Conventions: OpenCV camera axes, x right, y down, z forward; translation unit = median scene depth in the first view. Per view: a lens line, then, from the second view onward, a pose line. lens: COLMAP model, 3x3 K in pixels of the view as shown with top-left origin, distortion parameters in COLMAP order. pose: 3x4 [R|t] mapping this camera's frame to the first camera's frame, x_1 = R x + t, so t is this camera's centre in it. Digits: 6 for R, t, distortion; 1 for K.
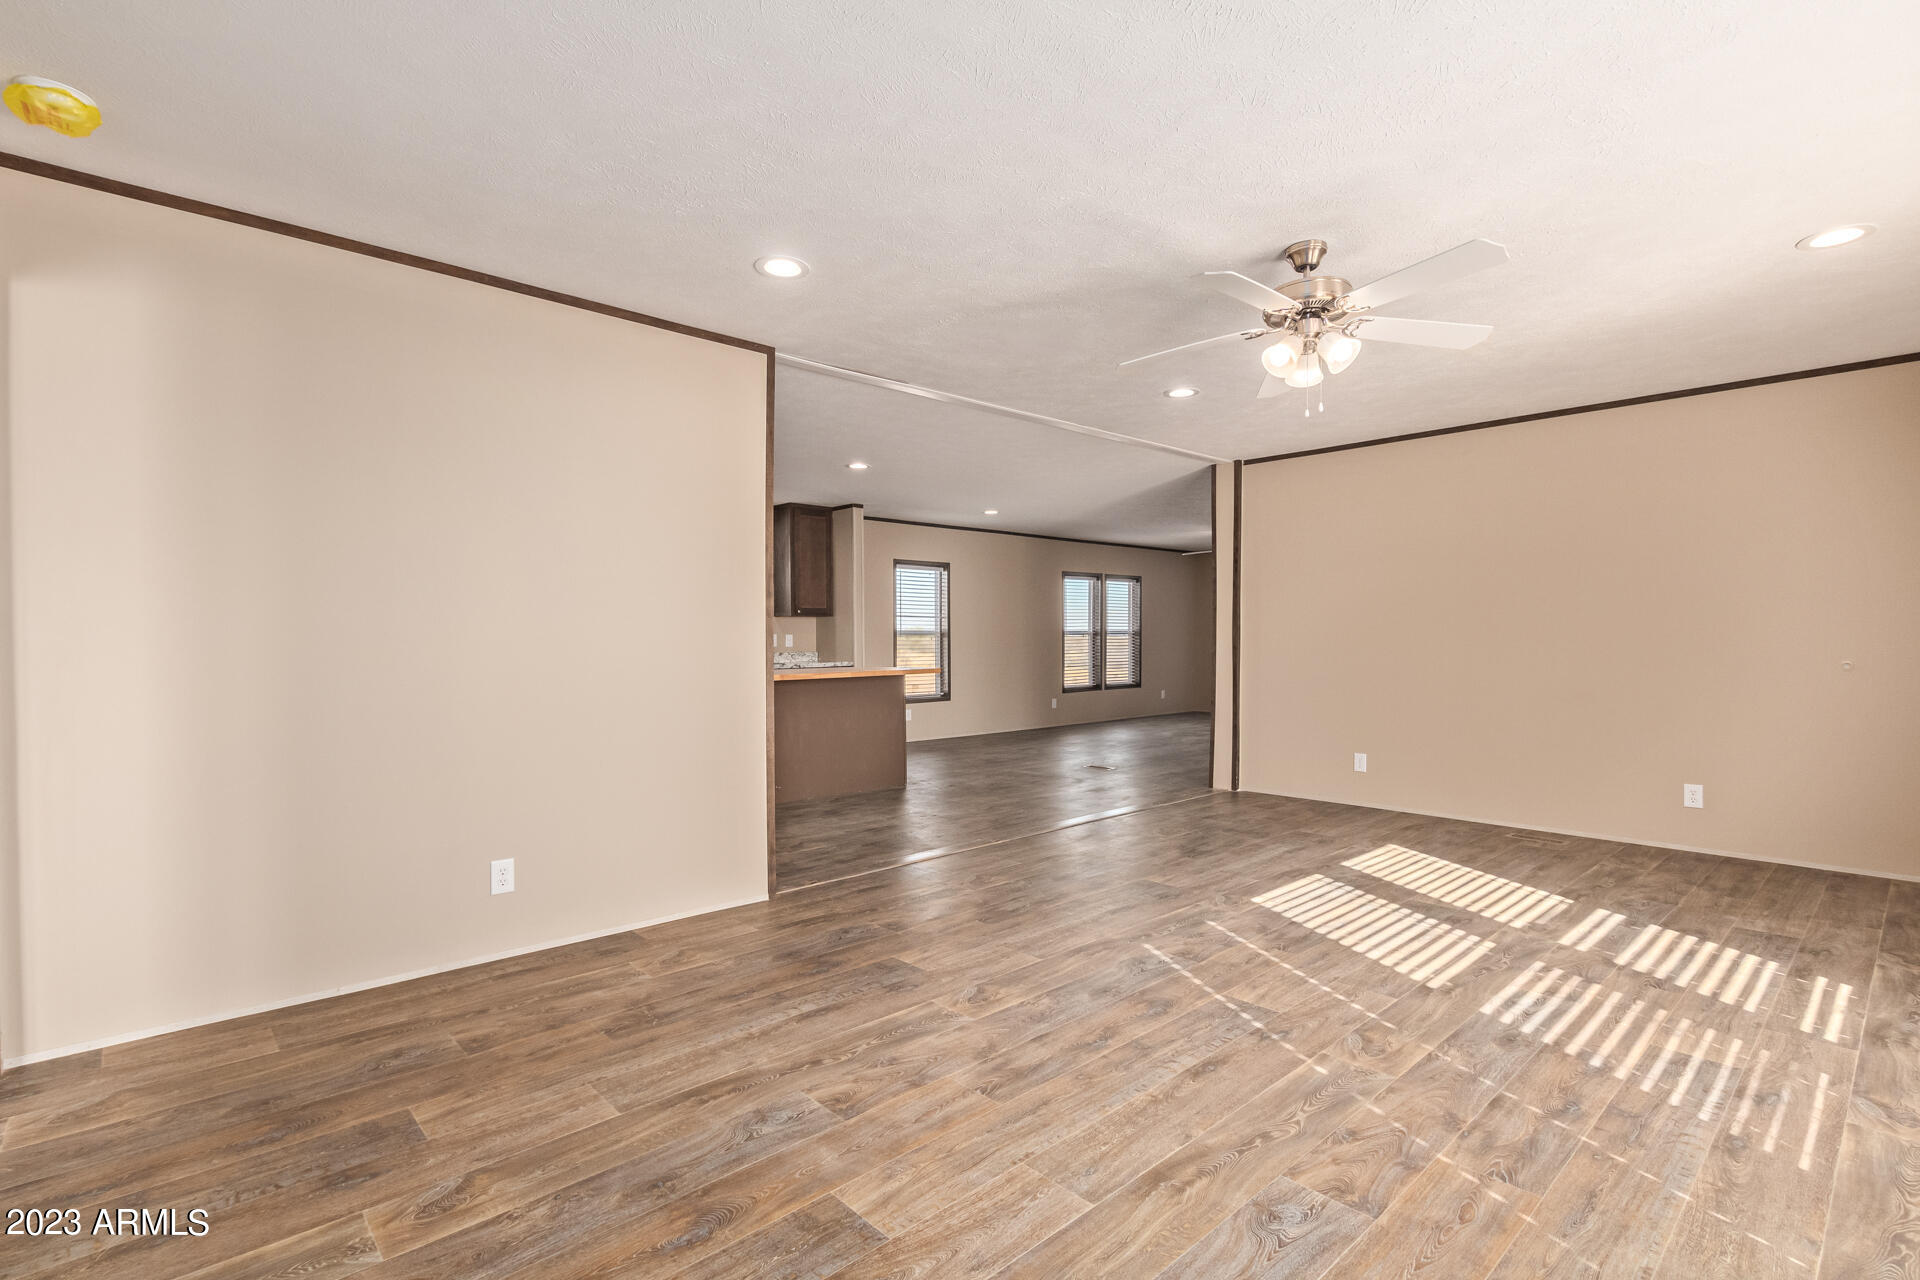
lens RADIAL K [[923.5, 0, 960.0], [0, 923.5, 640.0], [0, 0, 1]] dist [0.001167, 0.000112]
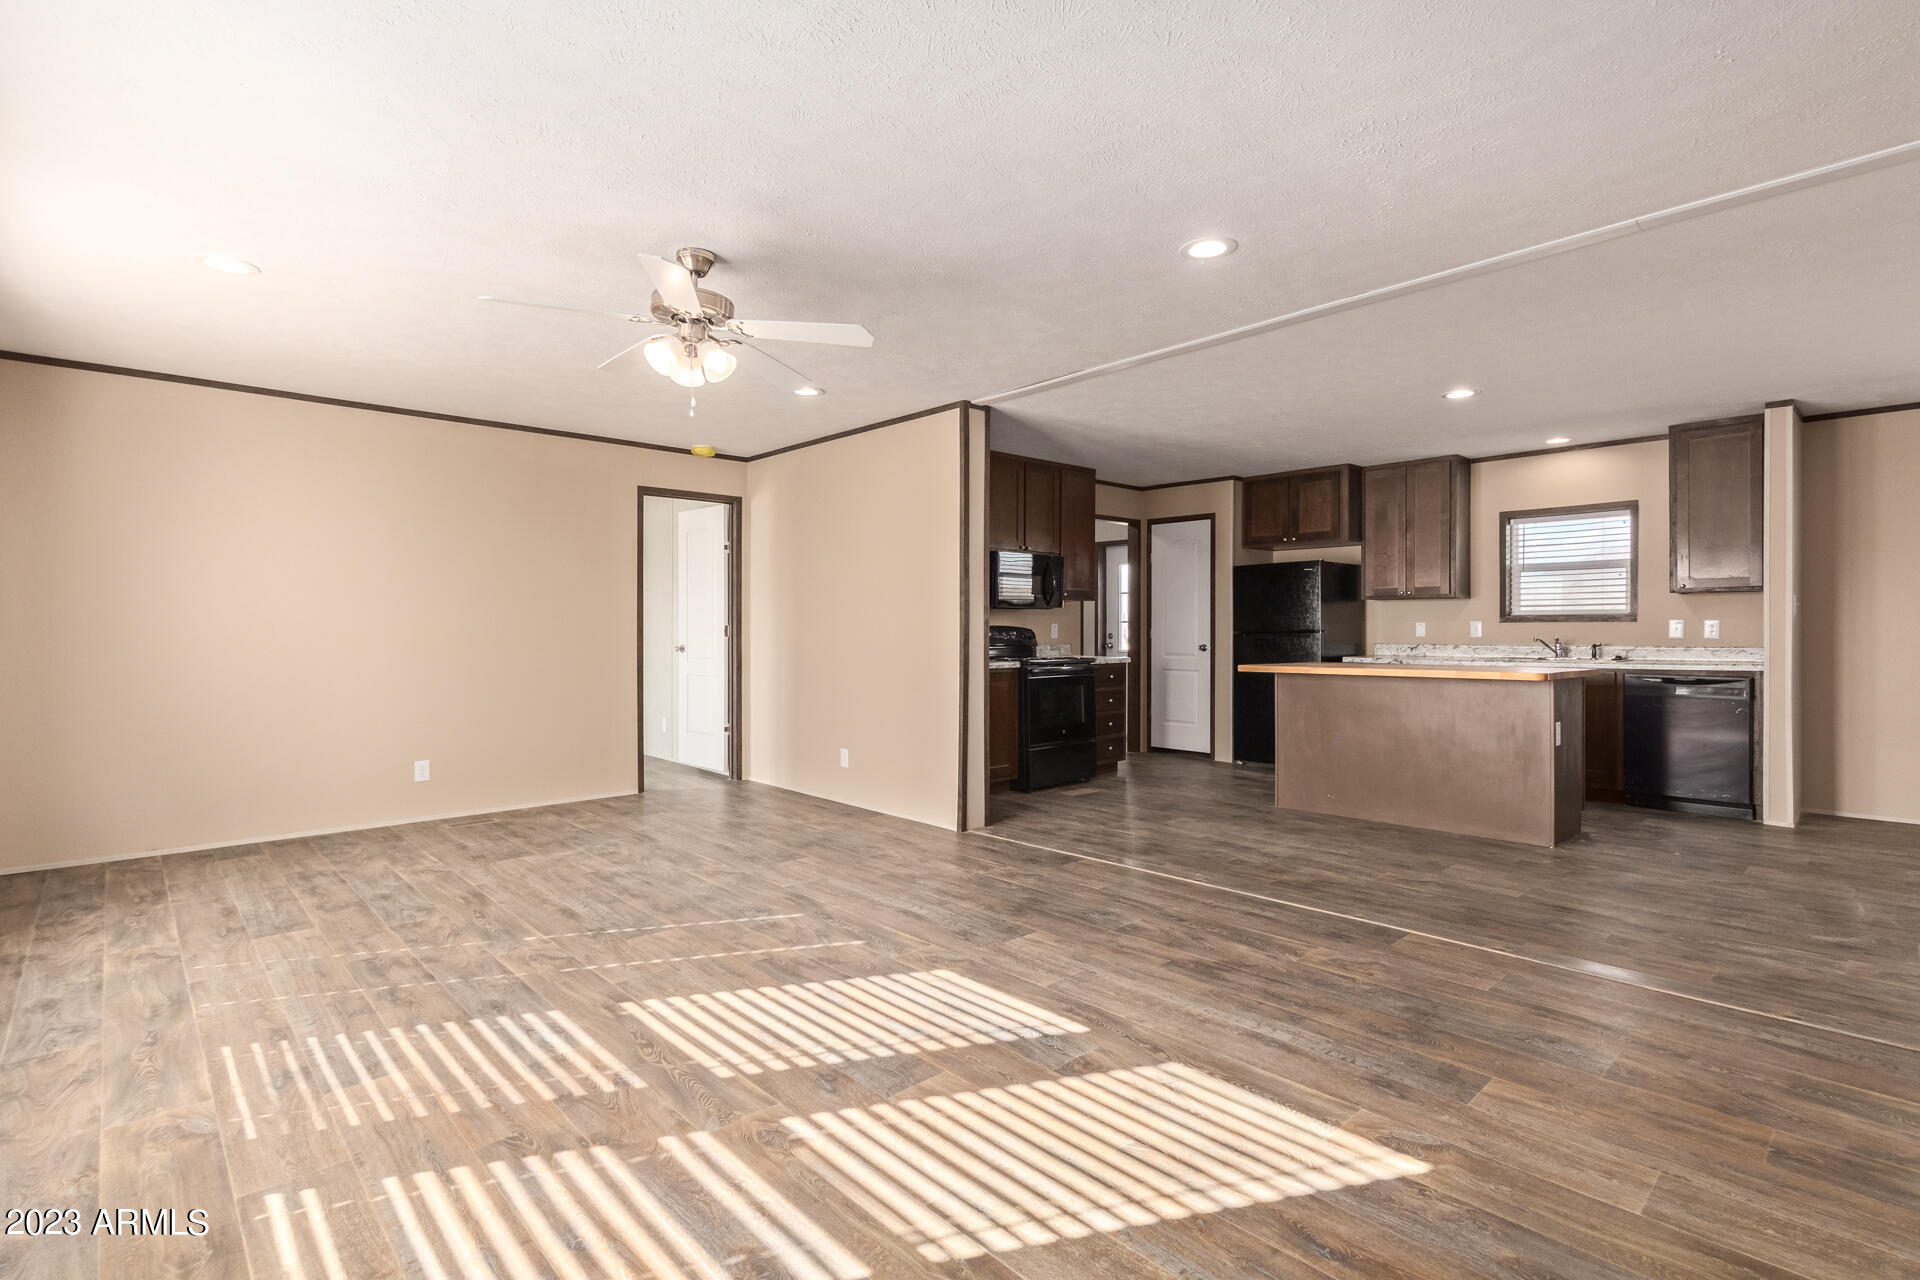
lens RADIAL K [[905.8, 0, 960.0], [0, 905.8, 640.0], [0, 0, 1]] dist [0.001167, 0.000446]
pose [[-0.005357, 0.016681, -0.999847, 1.360795], [-0.002881, 0.999856, 0.016696, -0.016825], [0.999982, 0.002970, -0.005308, 1.276255]]
